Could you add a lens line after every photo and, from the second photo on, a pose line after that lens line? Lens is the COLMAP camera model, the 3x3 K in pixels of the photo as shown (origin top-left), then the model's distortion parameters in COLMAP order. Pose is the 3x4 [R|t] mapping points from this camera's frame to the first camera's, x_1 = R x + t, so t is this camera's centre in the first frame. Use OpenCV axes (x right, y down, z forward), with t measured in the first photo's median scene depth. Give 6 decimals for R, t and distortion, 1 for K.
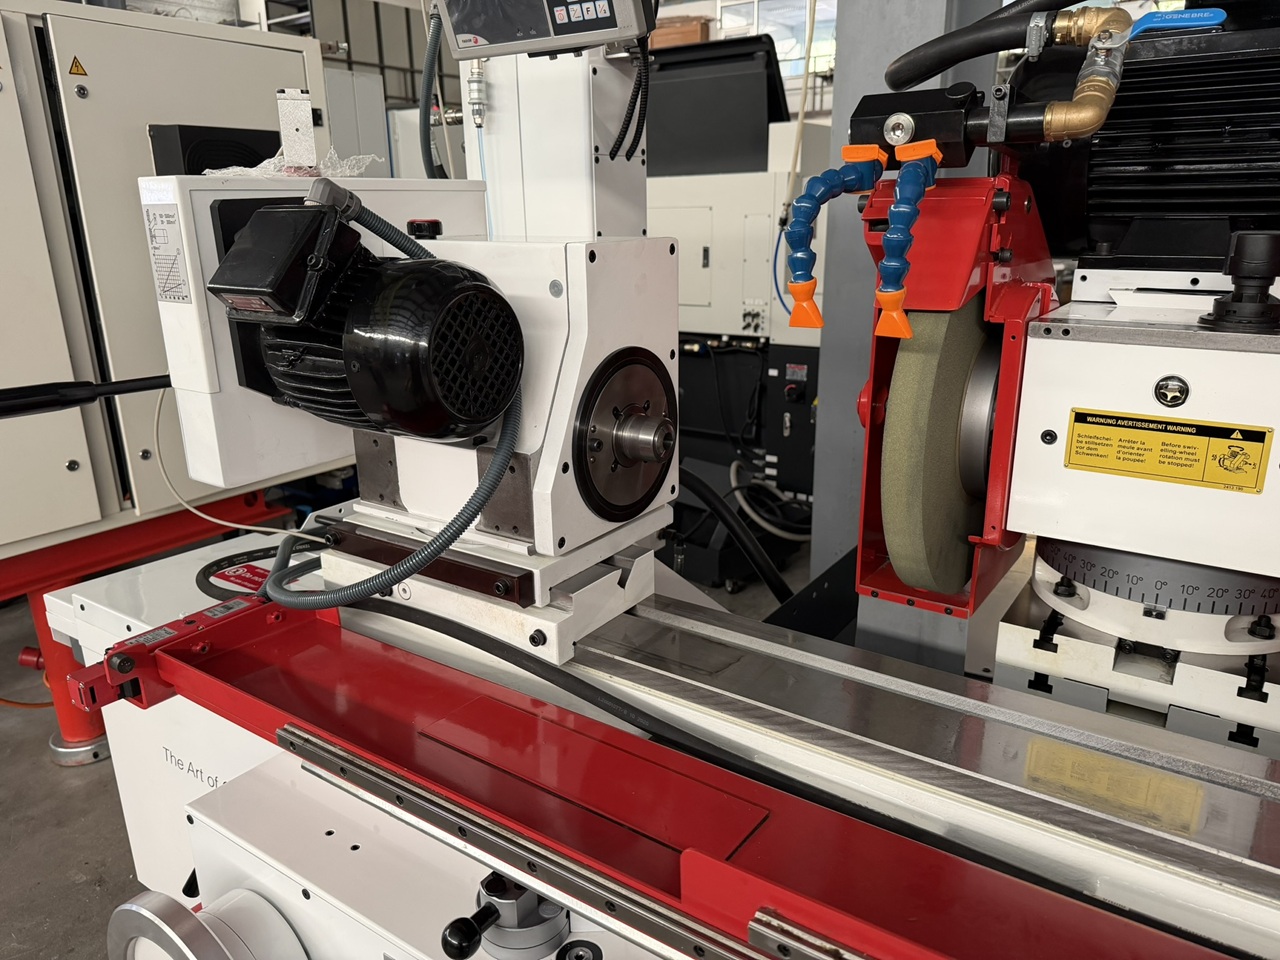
lens RADIAL K [[897.9, 0, 635.5], [0, 897.9, 484.8], [0, 0, 1]] dist [0.067493, -0.105914]
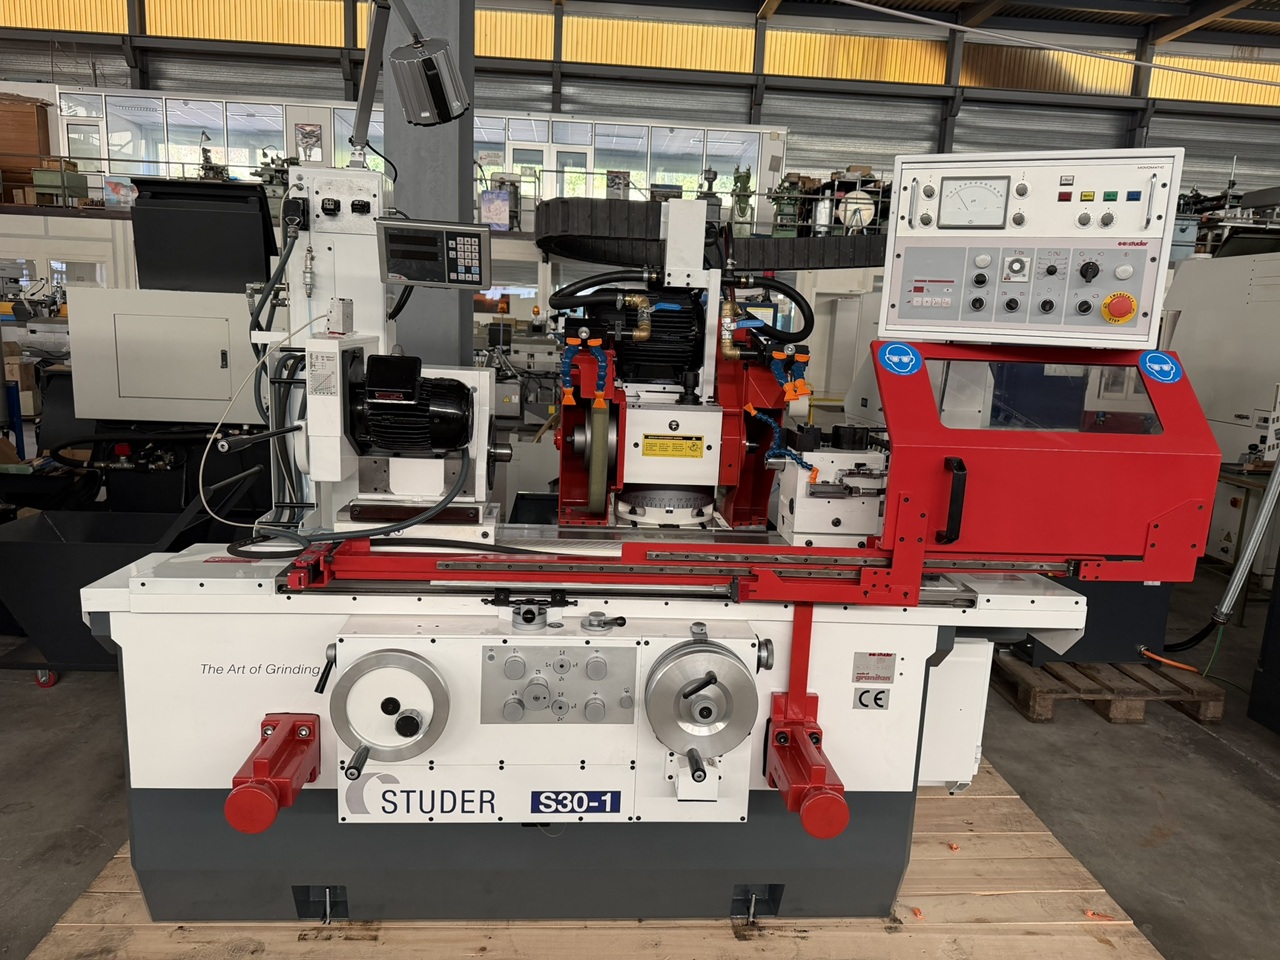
lens RADIAL K [[897.9, 0, 635.5], [0, 897.9, 484.8], [0, 0, 1]] dist [0.067493, -0.105914]
pose [[0.775537, -0.062472, 0.628204, -1.262938], [0.127664, 0.990052, -0.059149, 0.227970], [-0.618259, 0.126071, 0.775797, -1.083666]]
